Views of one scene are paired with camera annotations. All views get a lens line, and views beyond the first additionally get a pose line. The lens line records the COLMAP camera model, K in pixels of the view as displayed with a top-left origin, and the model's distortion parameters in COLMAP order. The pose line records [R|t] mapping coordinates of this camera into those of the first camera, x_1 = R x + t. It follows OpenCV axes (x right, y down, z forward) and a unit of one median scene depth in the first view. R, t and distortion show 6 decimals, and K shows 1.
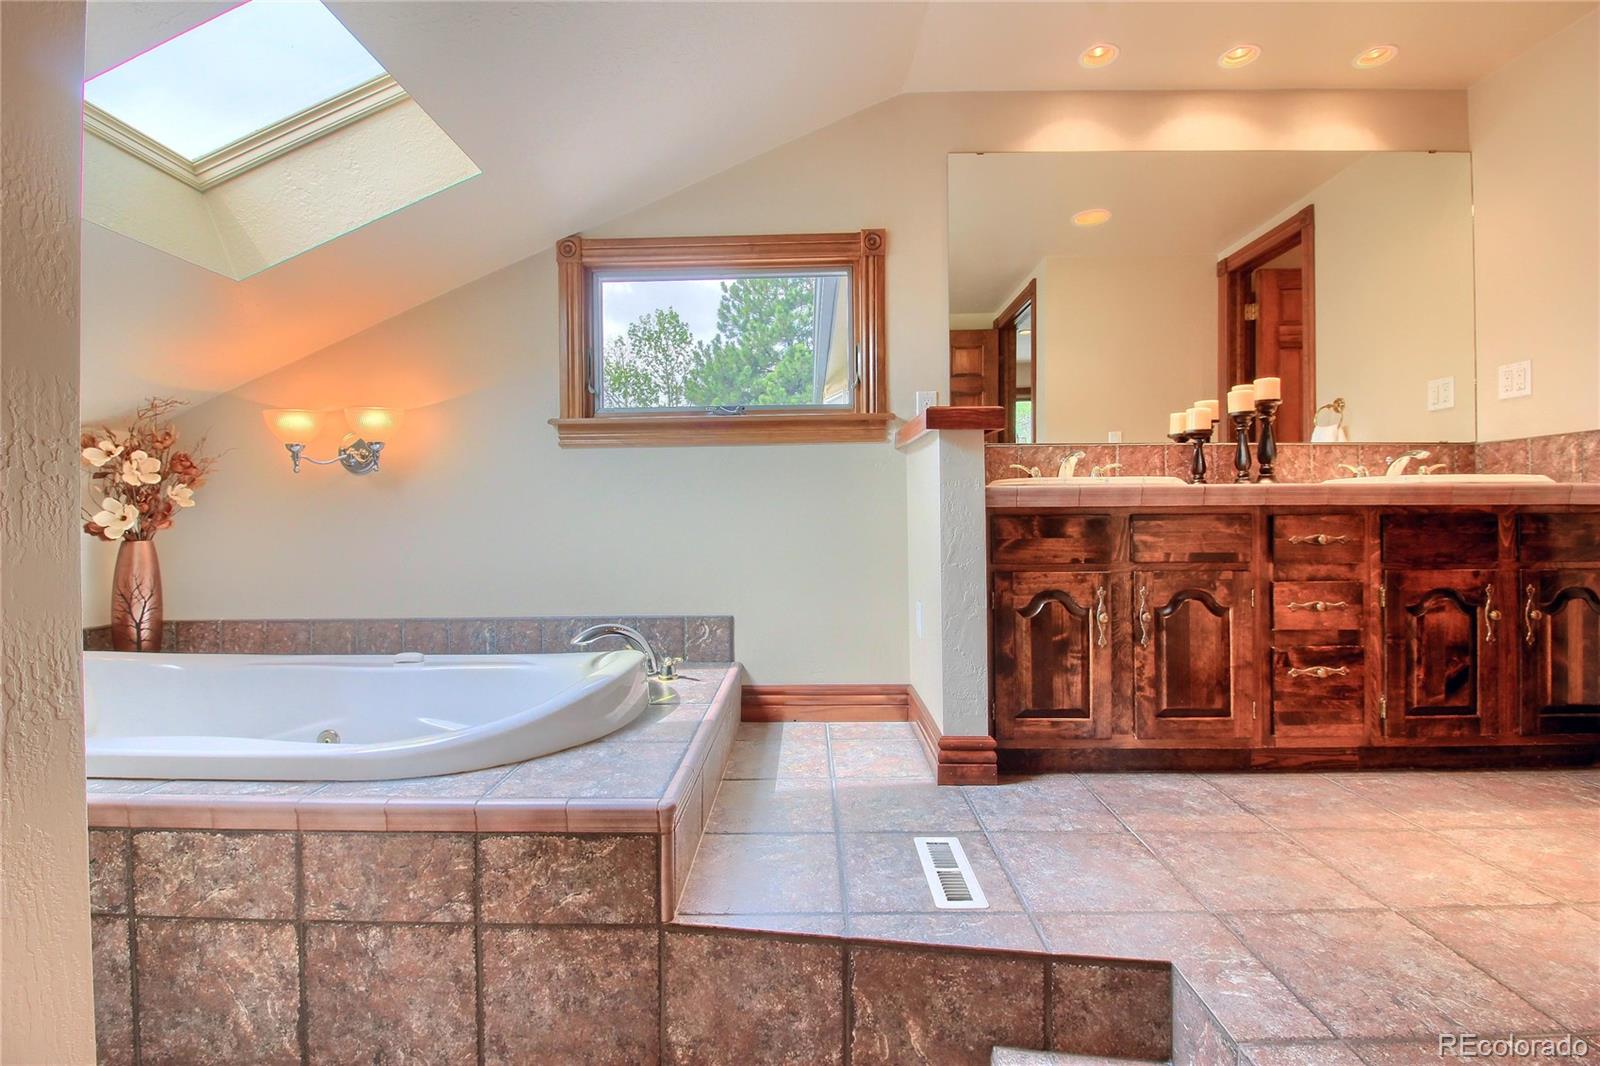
lens RADIAL K [[747.8, 0, 808.8], [0, 747.8, 520.5], [0, 0, 1]] dist [-0.003138, -0.010456]
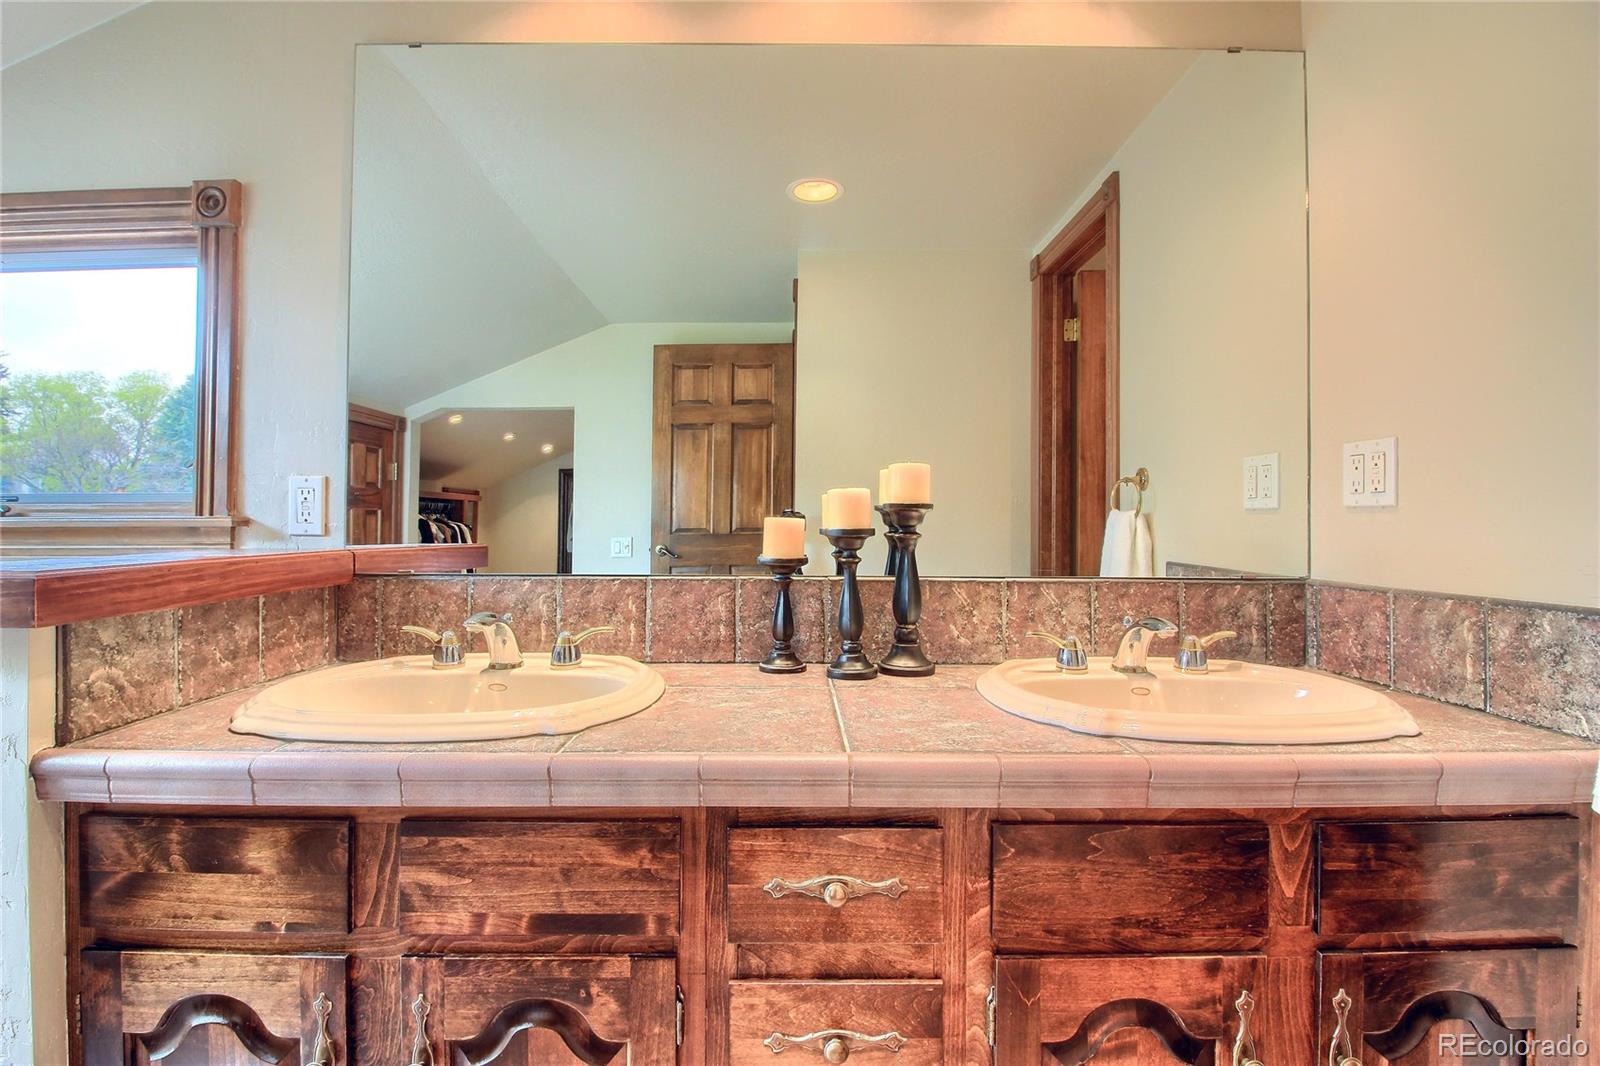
lens RADIAL K [[747.8, 0, 806.5], [0, 747.8, 521.3], [0, 0, 1]] dist [-0.003138, -0.010456]
pose [[0.999869, 0.007201, 0.014524, 0.547839], [-0.007078, 0.999939, -0.008513, -0.146775], [-0.014584, 0.008409, 0.999858, 0.478244]]
